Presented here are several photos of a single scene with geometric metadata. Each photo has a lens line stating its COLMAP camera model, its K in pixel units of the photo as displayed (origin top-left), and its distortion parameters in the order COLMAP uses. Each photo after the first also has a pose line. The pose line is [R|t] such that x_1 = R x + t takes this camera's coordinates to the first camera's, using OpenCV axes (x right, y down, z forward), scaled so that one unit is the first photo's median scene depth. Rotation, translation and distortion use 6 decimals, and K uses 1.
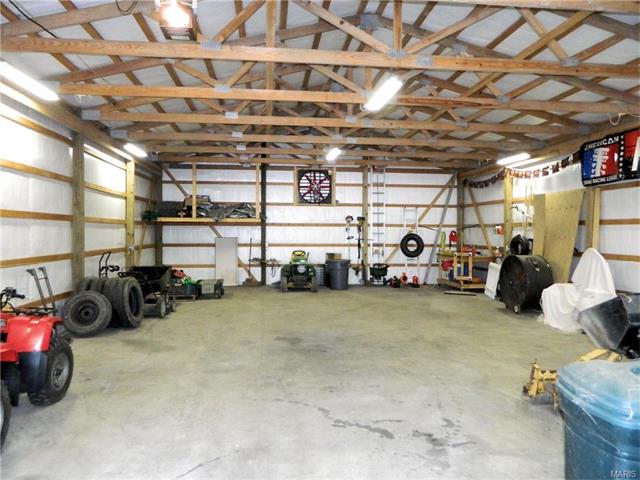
lens RADIAL K [[480.2, 0, 320.3], [0, 480.2, 238.7], [0, 0, 1]] dist [0.010069, 0.001025]
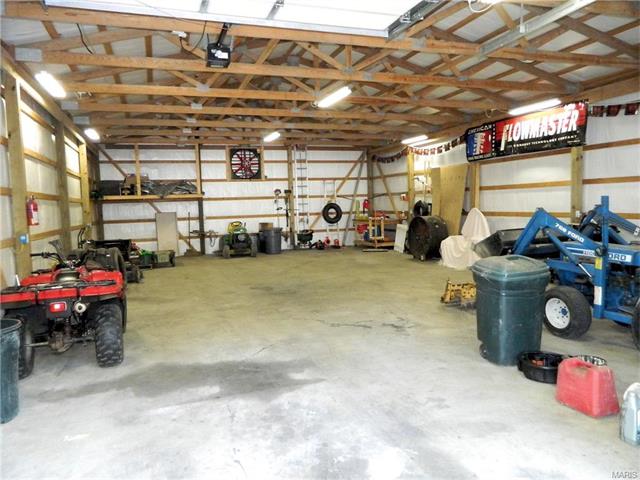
lens RADIAL K [[480.2, 0, 320.0], [0, 480.2, 239.0], [0, 0, 1]] dist [0.010069, 0.001025]
pose [[0.975486, -0.051434, 0.213966, -0.117670], [0.039371, 0.997405, 0.060268, 0.006324], [-0.216511, -0.050367, 0.974980, -0.172267]]
